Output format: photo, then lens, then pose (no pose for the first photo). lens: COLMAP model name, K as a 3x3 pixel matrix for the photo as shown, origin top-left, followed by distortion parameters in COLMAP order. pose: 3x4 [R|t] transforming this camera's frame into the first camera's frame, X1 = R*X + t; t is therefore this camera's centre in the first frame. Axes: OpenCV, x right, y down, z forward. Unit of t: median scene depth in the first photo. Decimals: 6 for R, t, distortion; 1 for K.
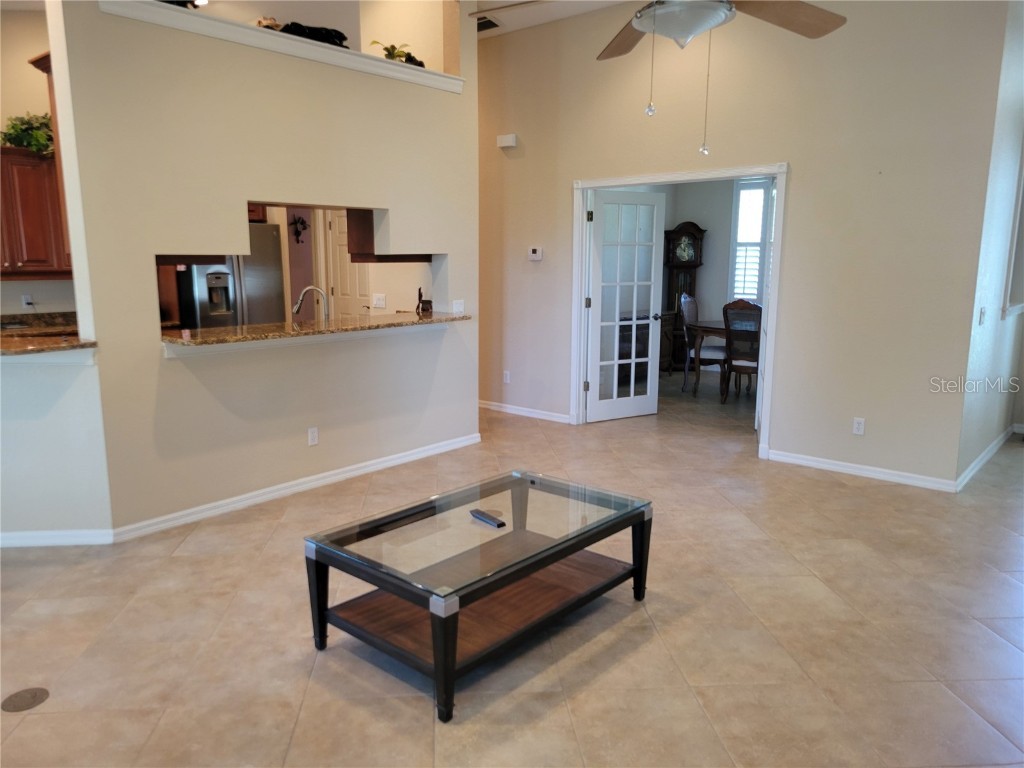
lens RADIAL K [[762.8, 0, 492.9], [0, 762.8, 382.9], [0, 0, 1]] dist [0.010465, 0.004086]
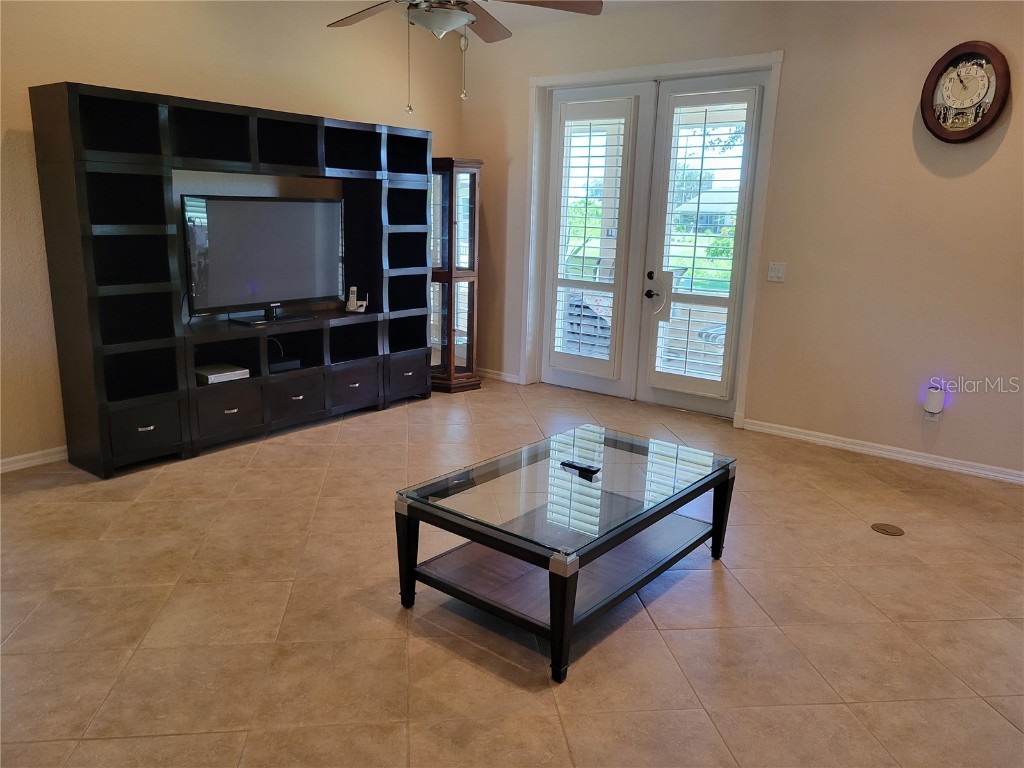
lens RADIAL K [[762.8, 0, 492.9], [0, 762.8, 382.9], [0, 0, 1]] dist [0.010465, 0.004086]
pose [[-0.999100, -0.011953, -0.040689, 0.098849], [-0.026700, 0.922726, 0.384532, -0.203535], [0.032949, 0.385272, -0.922215, 1.247652]]
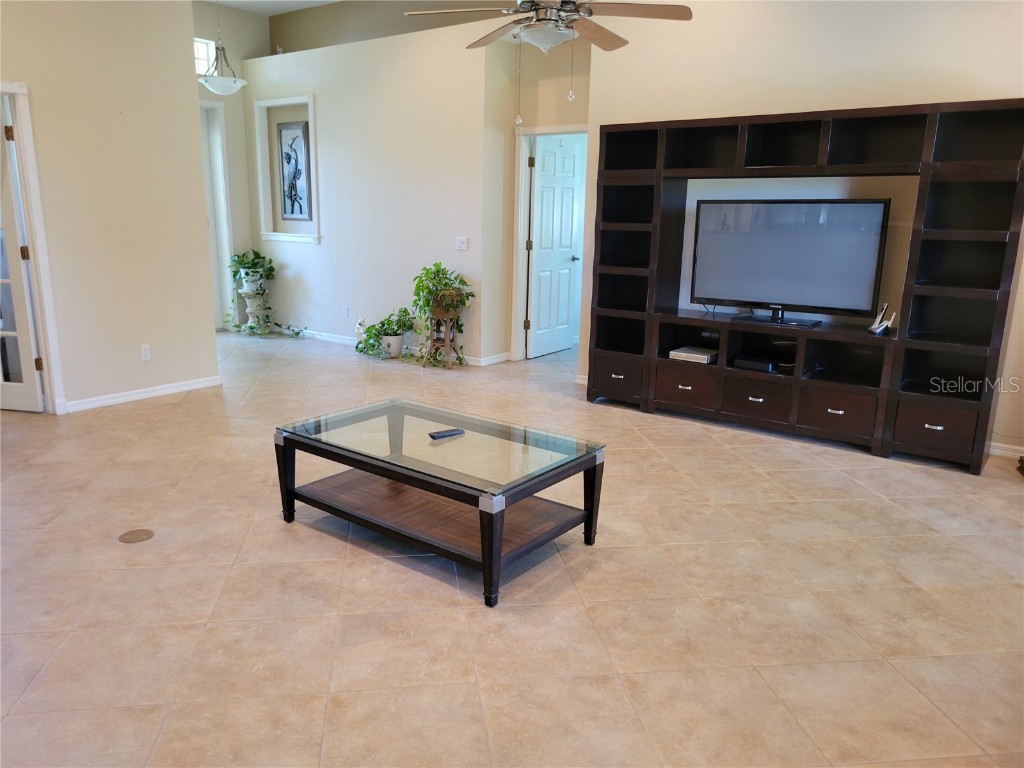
lens RADIAL K [[762.8, 0, 492.9], [0, 762.8, 382.9], [0, 0, 1]] dist [0.010465, 0.004086]
pose [[-0.065722, -0.222485, 0.972718, -0.703043], [0.152916, 0.961066, 0.230151, -0.087162], [-0.986051, 0.163870, -0.029141, 0.633693]]
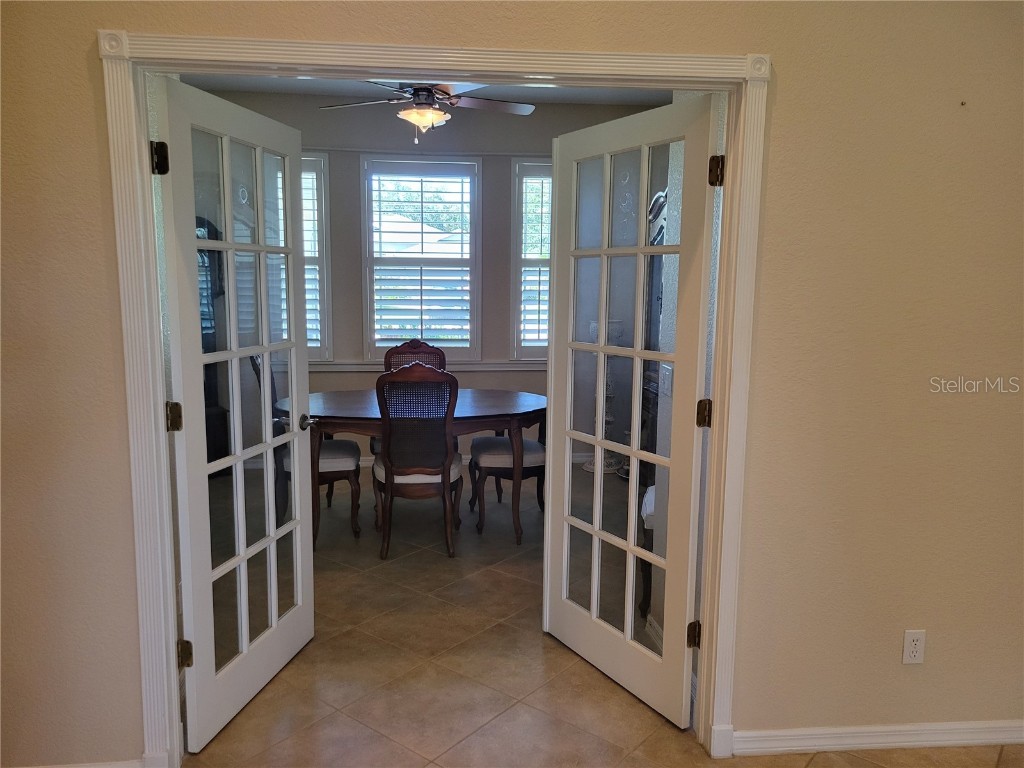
lens RADIAL K [[755.2, 0, 500.2], [0, 755.2, 395.1], [0, 0, 1]] dist [0.044591, 0.000841]
pose [[0.686738, -0.095378, 0.720621, -0.027480], [0.108065, 0.993734, 0.028543, -0.158969], [-0.718828, 0.058272, 0.692742, 0.967641]]
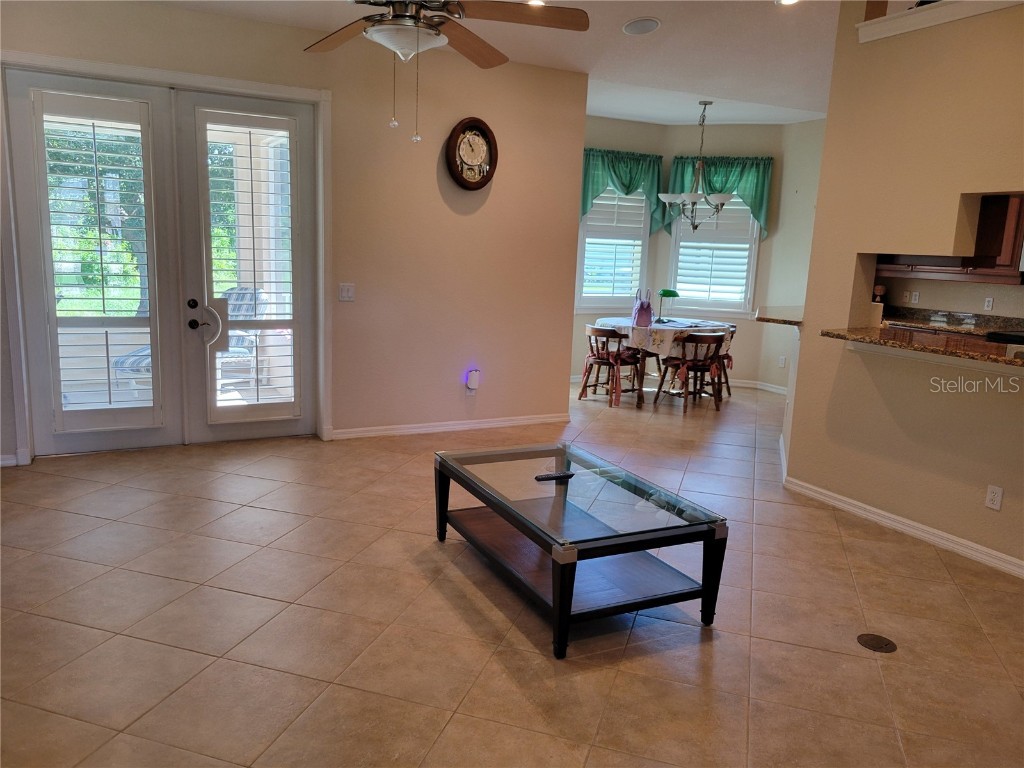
lens RADIAL K [[762.8, 0, 492.9], [0, 762.8, 382.9], [0, 0, 1]] dist [0.010465, 0.004086]
pose [[-0.386253, 0.154002, -0.909446, 0.685100], [-0.191380, 0.951128, 0.242342, -0.138165], [0.902320, 0.267655, -0.337904, 0.837368]]
